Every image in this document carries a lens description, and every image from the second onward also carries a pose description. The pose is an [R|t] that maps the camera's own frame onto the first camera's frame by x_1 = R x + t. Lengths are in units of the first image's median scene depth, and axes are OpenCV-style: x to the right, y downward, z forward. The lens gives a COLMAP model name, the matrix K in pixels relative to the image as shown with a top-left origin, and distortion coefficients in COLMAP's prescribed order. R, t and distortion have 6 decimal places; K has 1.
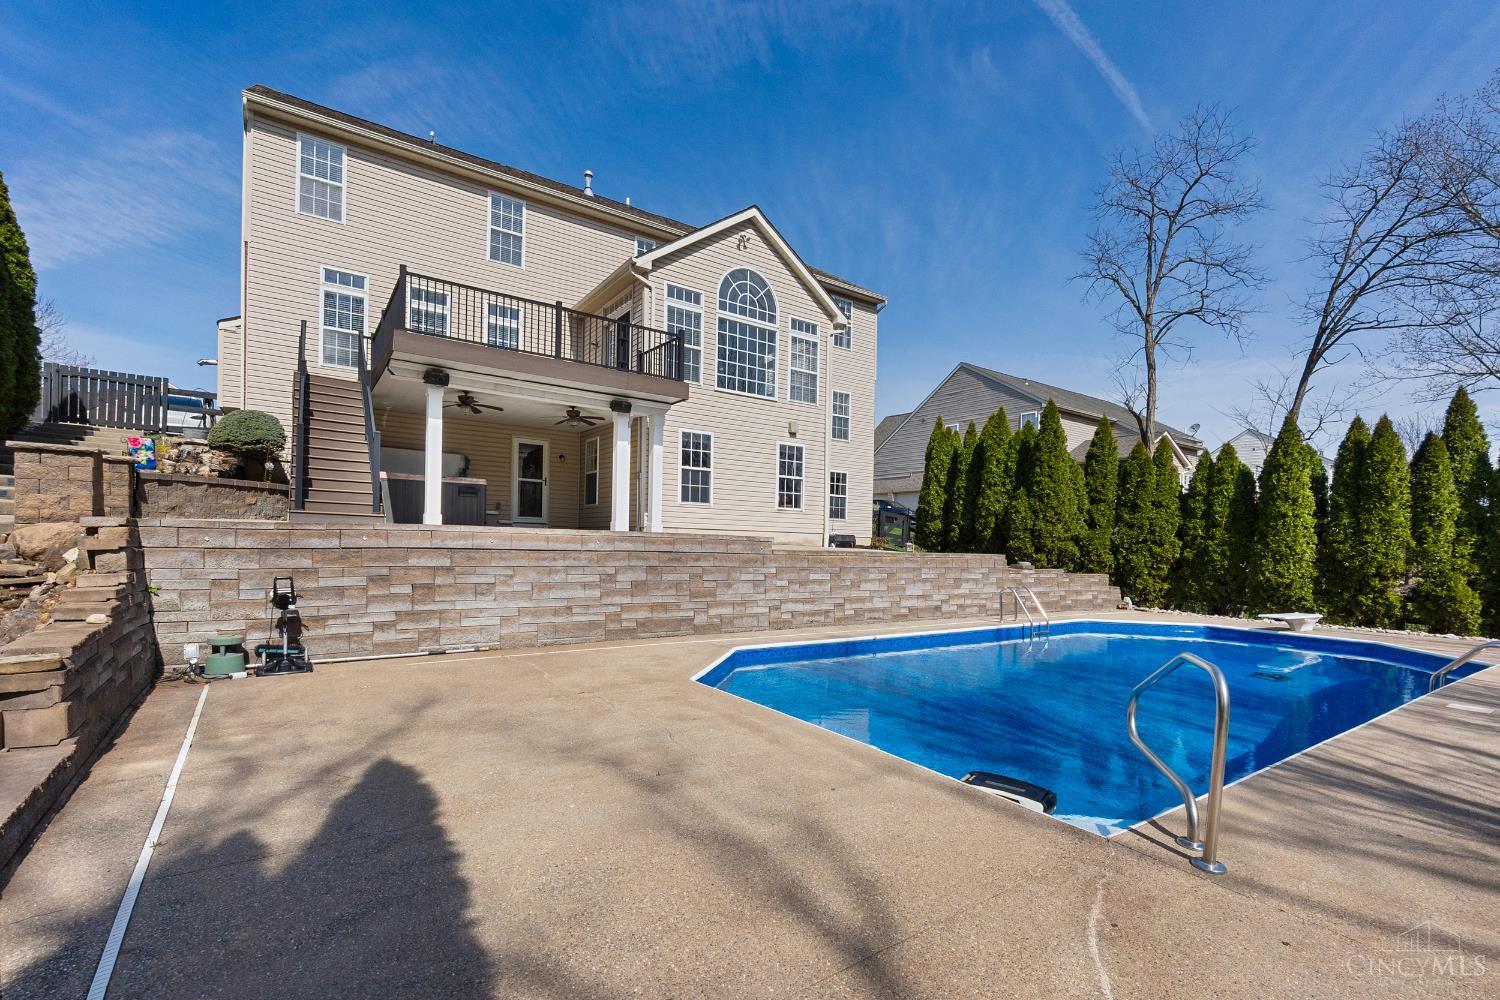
lens RADIAL K [[663.6, 0, 750.4], [0, 663.6, 553.1], [0, 0, 1]] dist [-0.000645, -0.000039]
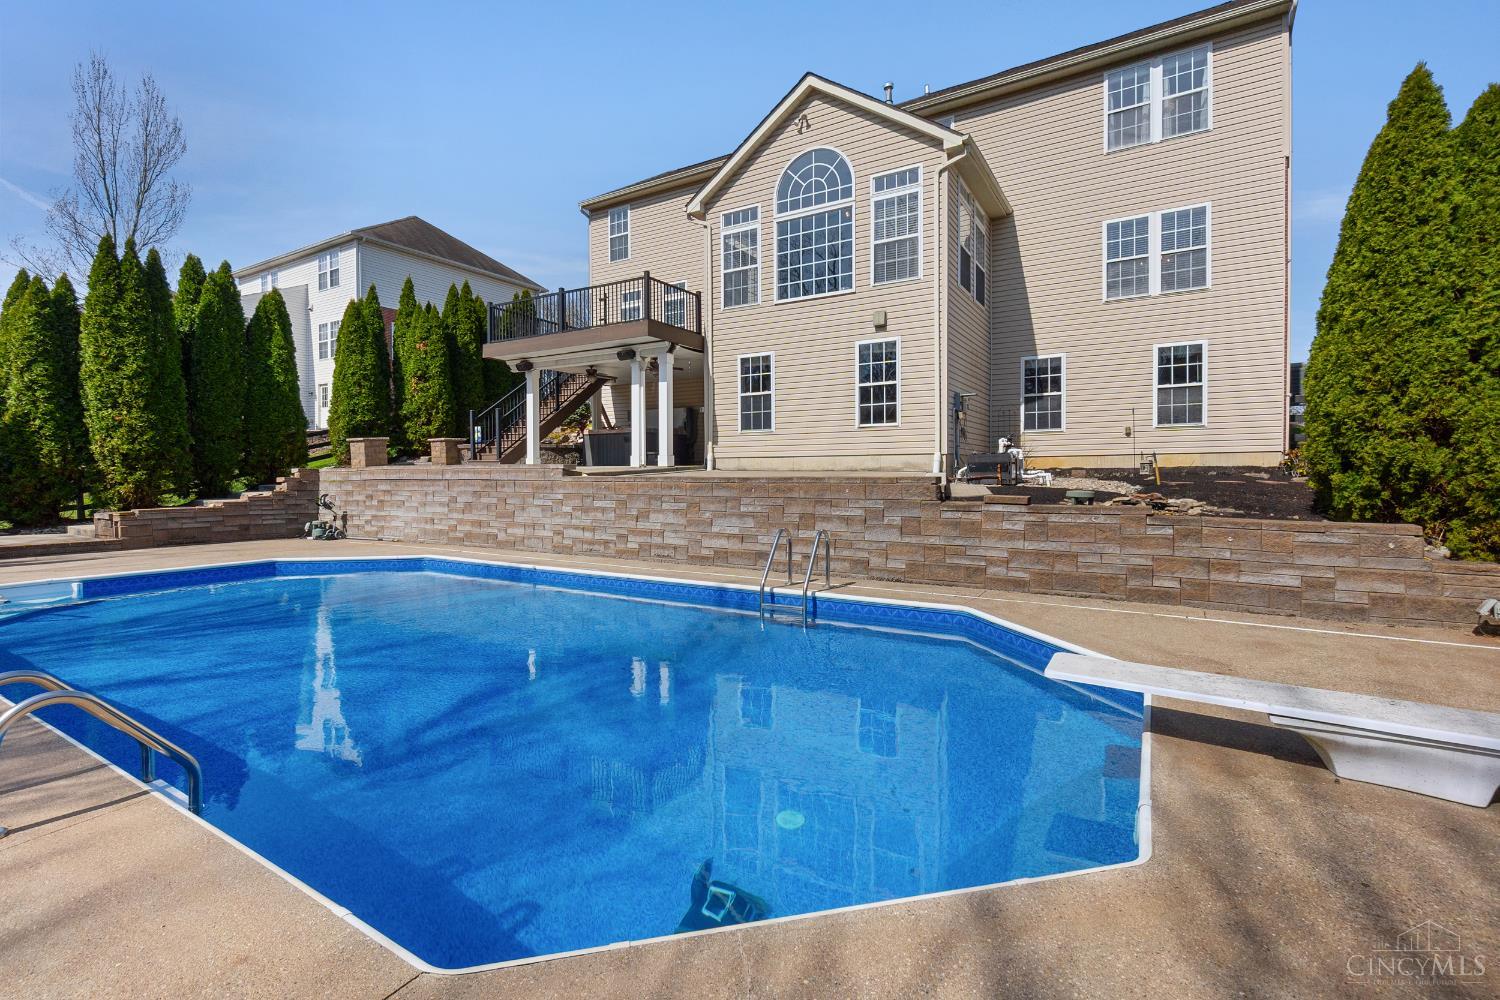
lens RADIAL K [[663.6, 0, 745.5], [0, 663.6, 498.8], [0, 0, 1]] dist [-0.000645, -0.000039]
pose [[0.404396, 0.006109, -0.914564, 0.790294], [0.001256, 0.999973, 0.007235, 0.016174], [0.914583, -0.004075, 0.404377, 0.607812]]
